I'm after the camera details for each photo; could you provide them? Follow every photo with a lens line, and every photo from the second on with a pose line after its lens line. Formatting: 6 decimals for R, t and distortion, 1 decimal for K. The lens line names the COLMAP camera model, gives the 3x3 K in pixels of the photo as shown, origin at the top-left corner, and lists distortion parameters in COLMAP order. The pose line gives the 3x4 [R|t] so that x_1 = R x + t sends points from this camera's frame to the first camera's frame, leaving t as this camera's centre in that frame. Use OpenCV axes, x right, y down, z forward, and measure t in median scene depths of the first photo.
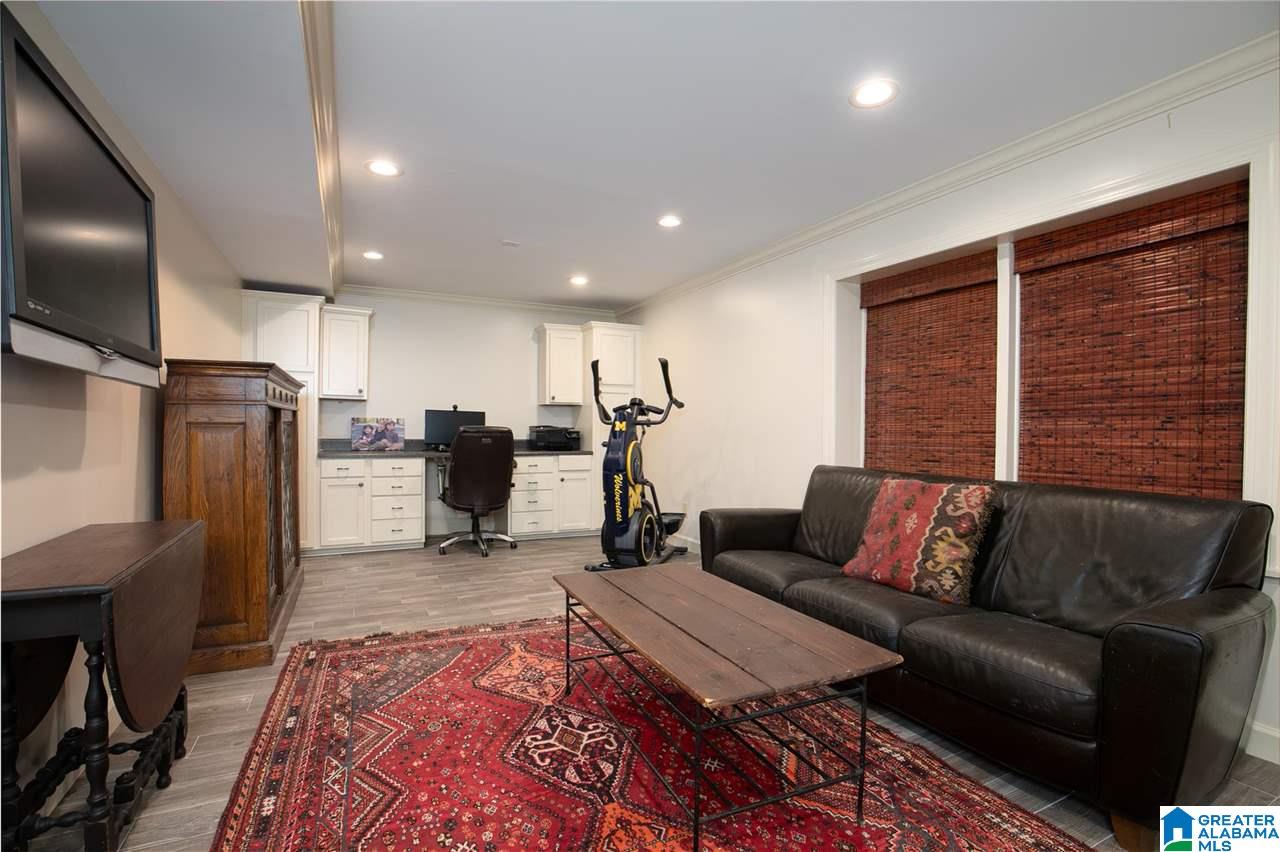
lens RADIAL K [[576.7, 0, 634.1], [0, 576.7, 430.7], [0, 0, 1]] dist [-0.030355, 0.000323]
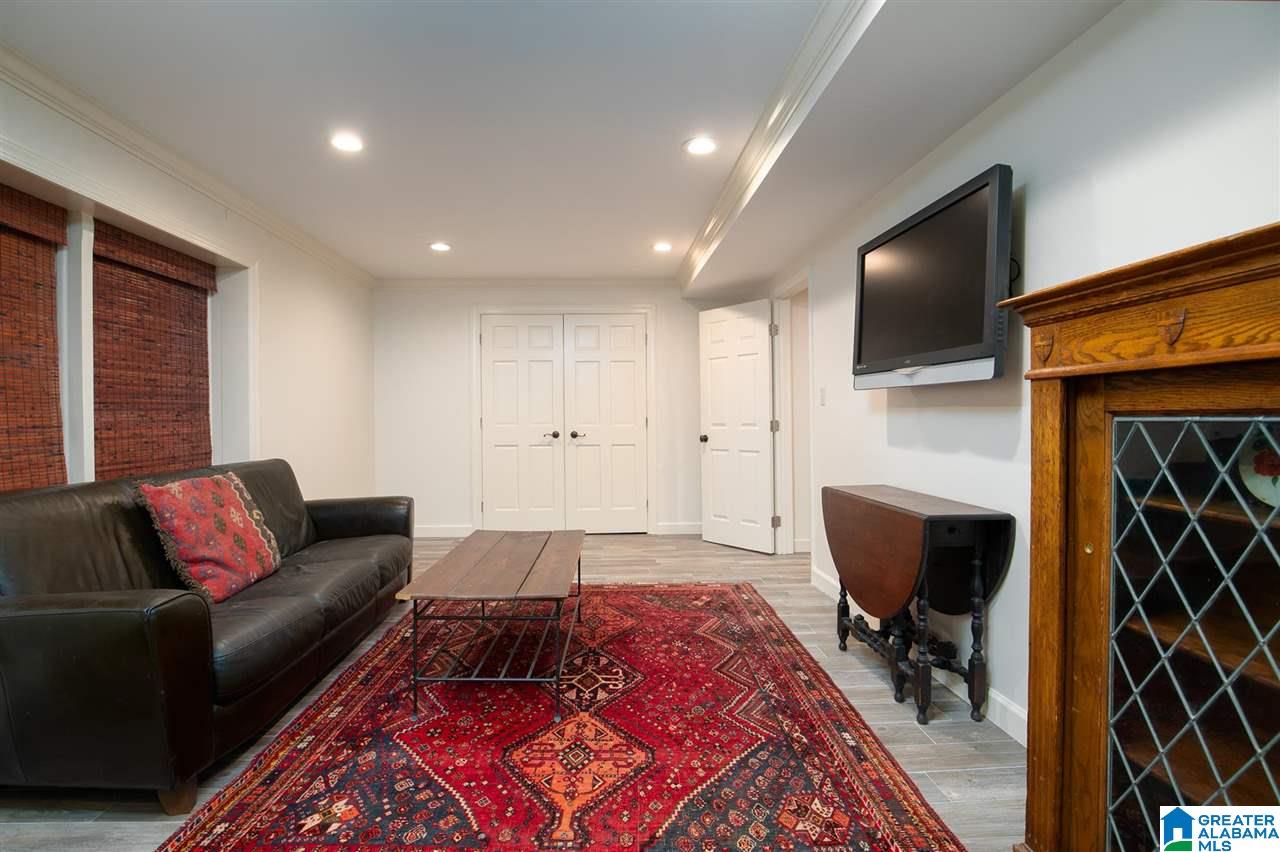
lens RADIAL K [[576.7, 0, 635.3], [0, 576.7, 424.1], [0, 0, 1]] dist [-0.030355, 0.000323]
pose [[-0.921881, -0.006092, 0.387425, -0.555058], [0.001863, 0.999795, 0.020154, -0.018791], [-0.387468, 0.019301, -0.921681, 1.716559]]
